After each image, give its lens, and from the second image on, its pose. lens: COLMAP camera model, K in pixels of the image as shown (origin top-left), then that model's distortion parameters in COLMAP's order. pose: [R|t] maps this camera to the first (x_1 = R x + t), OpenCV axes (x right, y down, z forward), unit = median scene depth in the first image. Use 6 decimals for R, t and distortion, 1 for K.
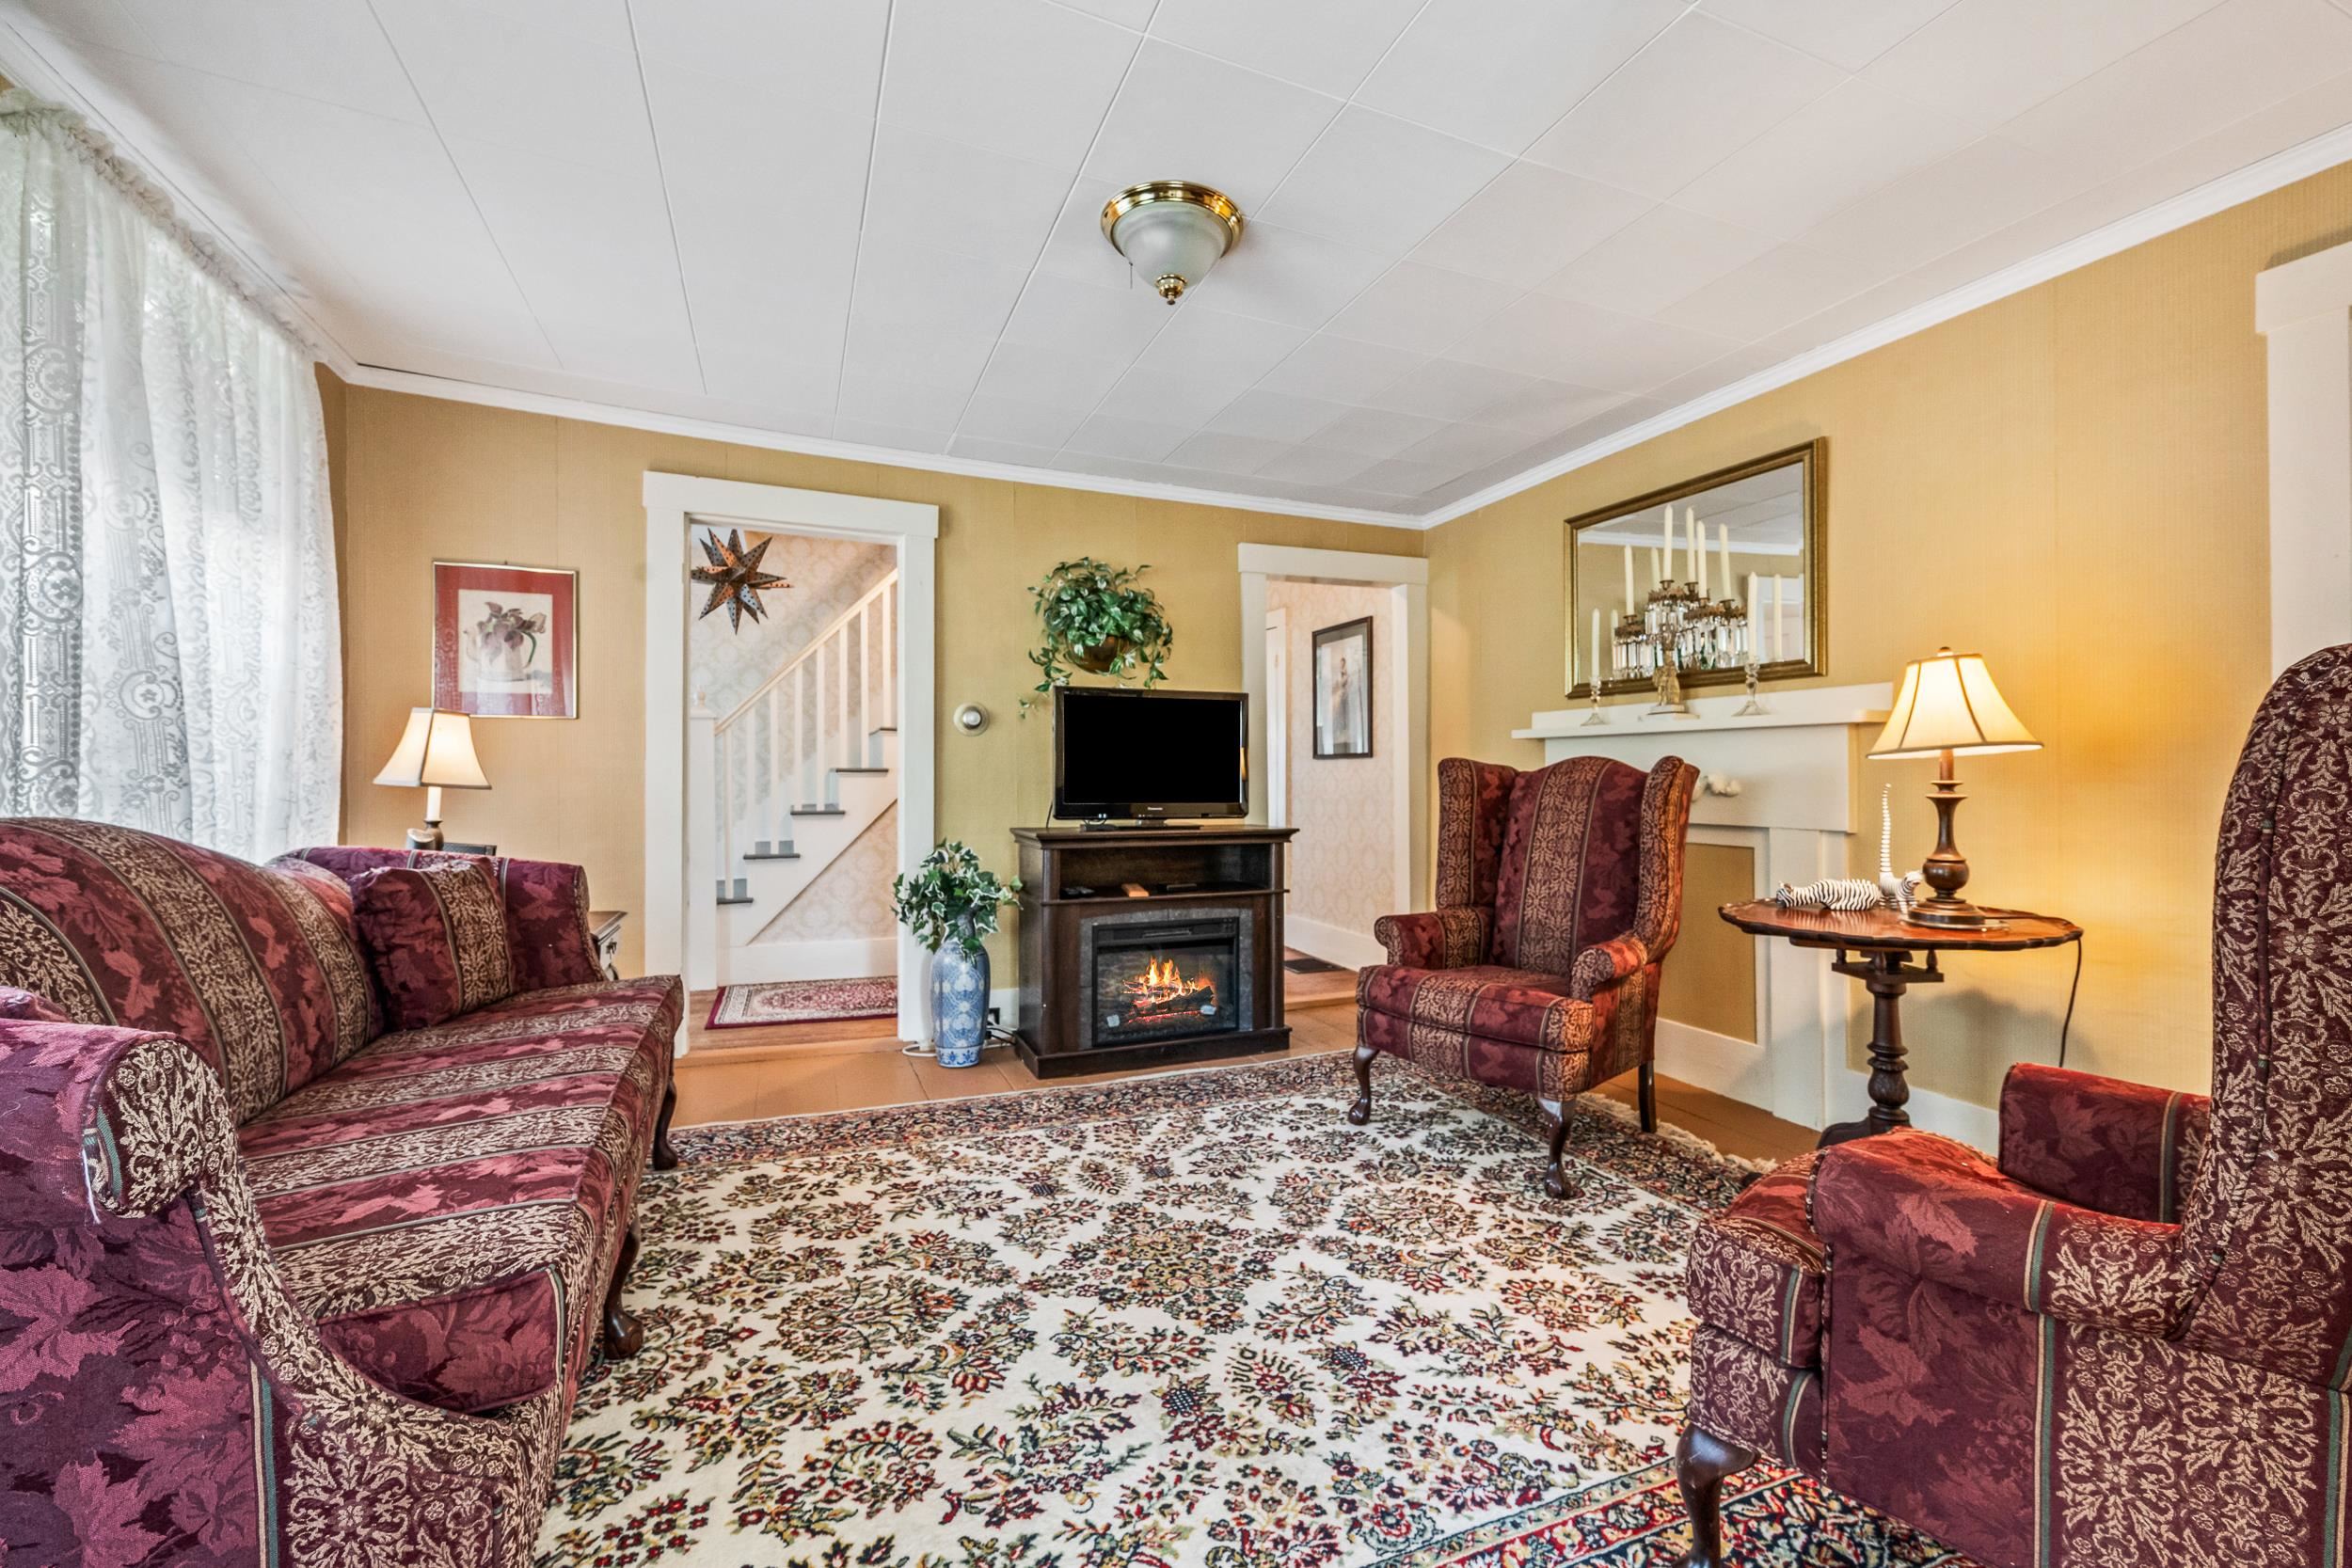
lens RADIAL K [[939.2, 0, 1186.4], [0, 939.2, 774.9], [0, 0, 1]] dist [0.000684, 0.000094]
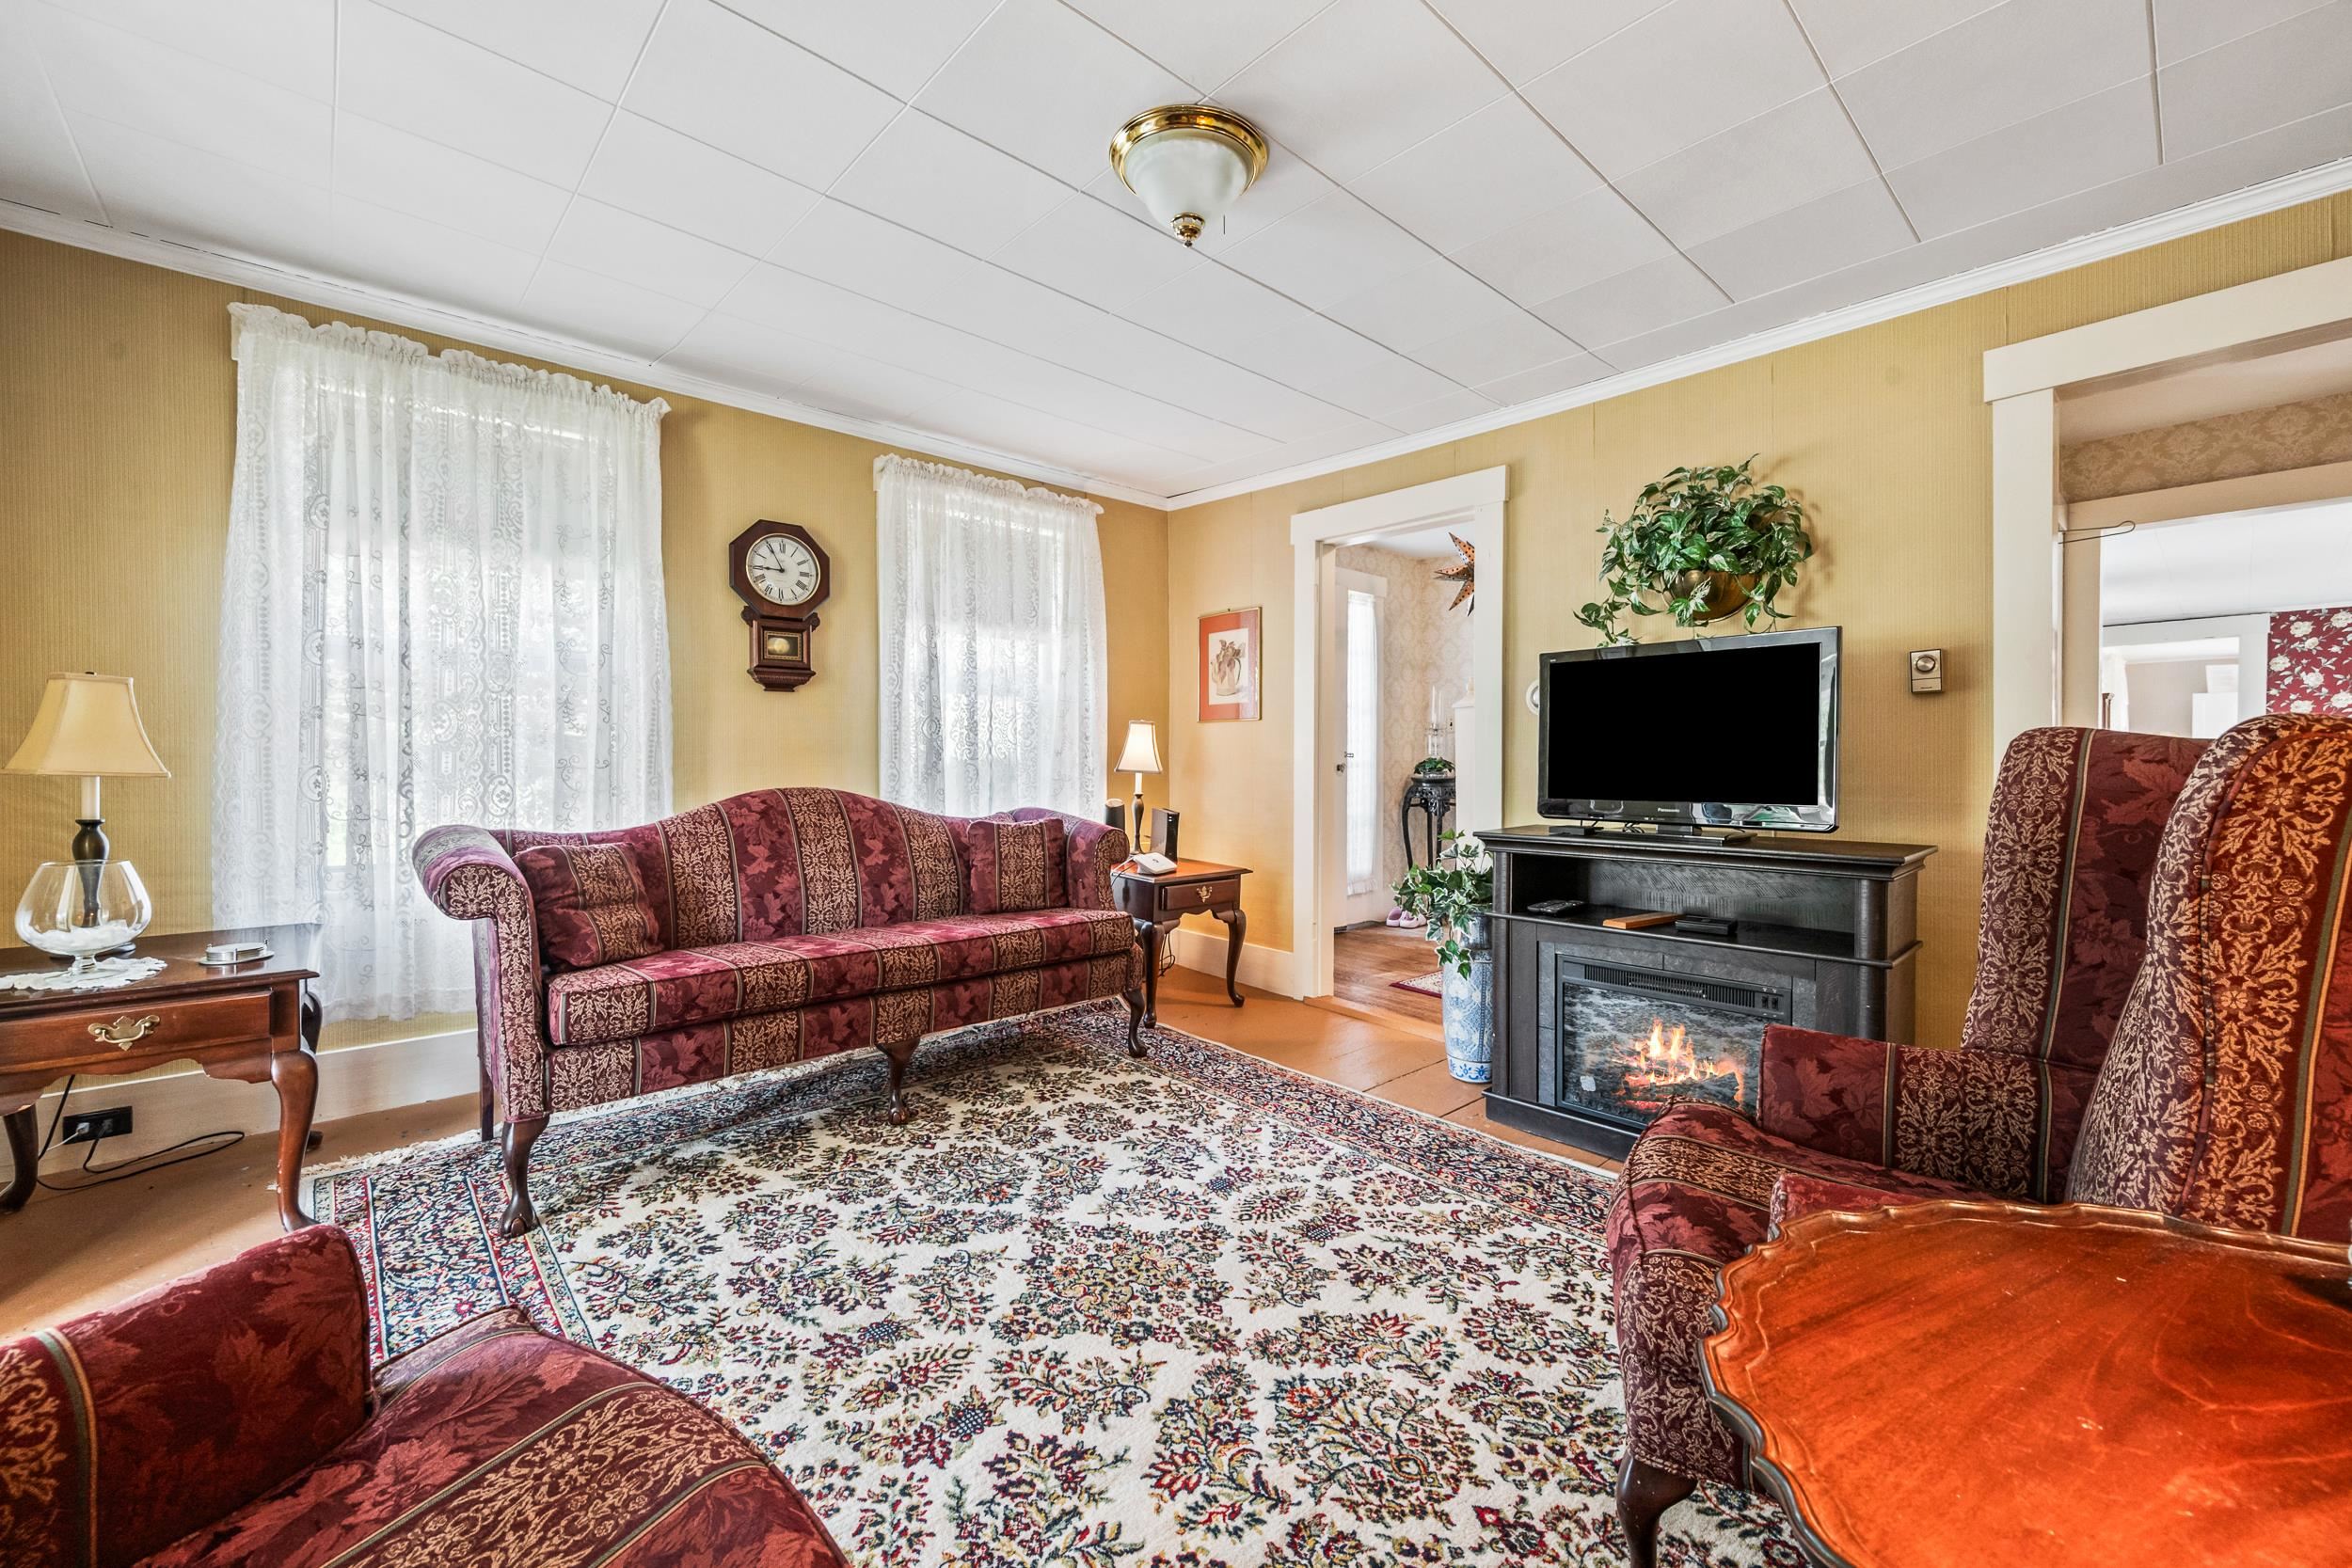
lens RADIAL K [[939.2, 0, 1186.4], [0, 939.2, 774.9], [0, 0, 1]] dist [0.000684, 0.000094]
pose [[0.354553, 0.014712, -0.934920, 0.845373], [0.010440, 0.999752, 0.019691, -0.015070], [0.934978, -0.016742, 0.354311, 0.688250]]
